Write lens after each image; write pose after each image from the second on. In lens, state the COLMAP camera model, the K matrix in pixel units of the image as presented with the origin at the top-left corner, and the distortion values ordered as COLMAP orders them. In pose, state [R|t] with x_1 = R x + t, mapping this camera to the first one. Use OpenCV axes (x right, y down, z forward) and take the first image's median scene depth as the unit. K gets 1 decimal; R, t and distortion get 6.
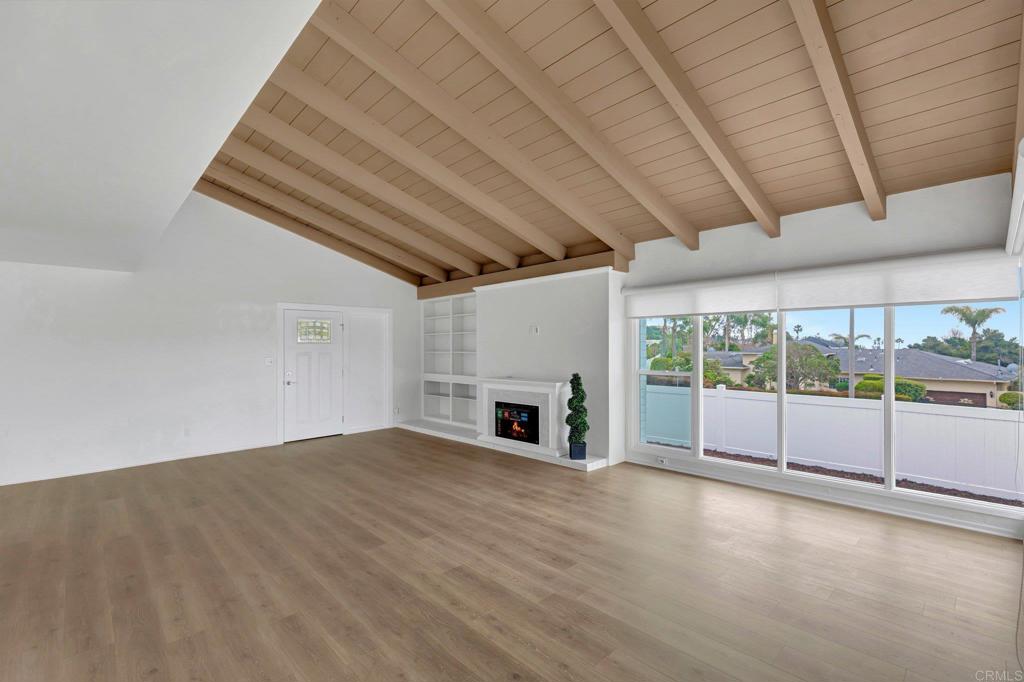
lens RADIAL K [[456.0, 0, 512.0], [0, 456.0, 341.0], [0, 0, 1]] dist [-0.014314, -0.000362]
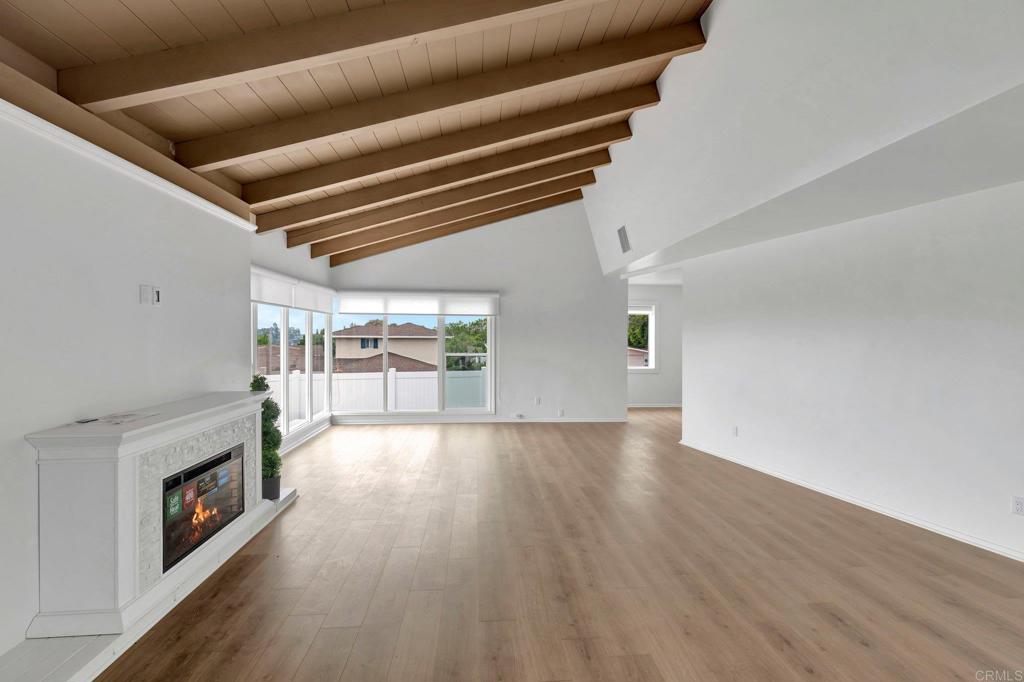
lens RADIAL K [[461.2, 0, 512.0], [0, 461.2, 341.0], [0, 0, 1]] dist [0.008997, -0.001673]
pose [[-0.778840, -0.000395, 0.627223, -0.572305], [-0.004248, 0.999980, -0.004646, 0.022733], [-0.627208, -0.006283, -0.778826, 1.290984]]
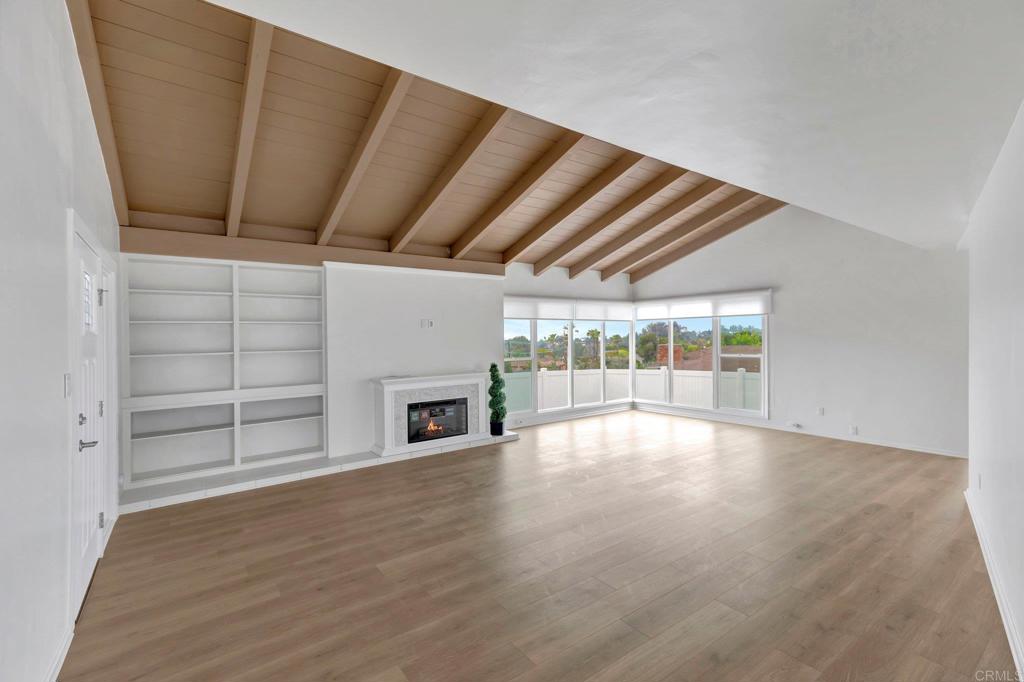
lens RADIAL K [[457.3, 0, 528.6], [0, 457.3, 345.6], [0, 0, 1]] dist [0.012087, -0.000160]
pose [[0.120142, -0.005514, 0.992741, -1.011587], [0.002871, 0.999982, 0.005207, 0.019692], [-0.992753, 0.002225, 0.120156, 0.769165]]
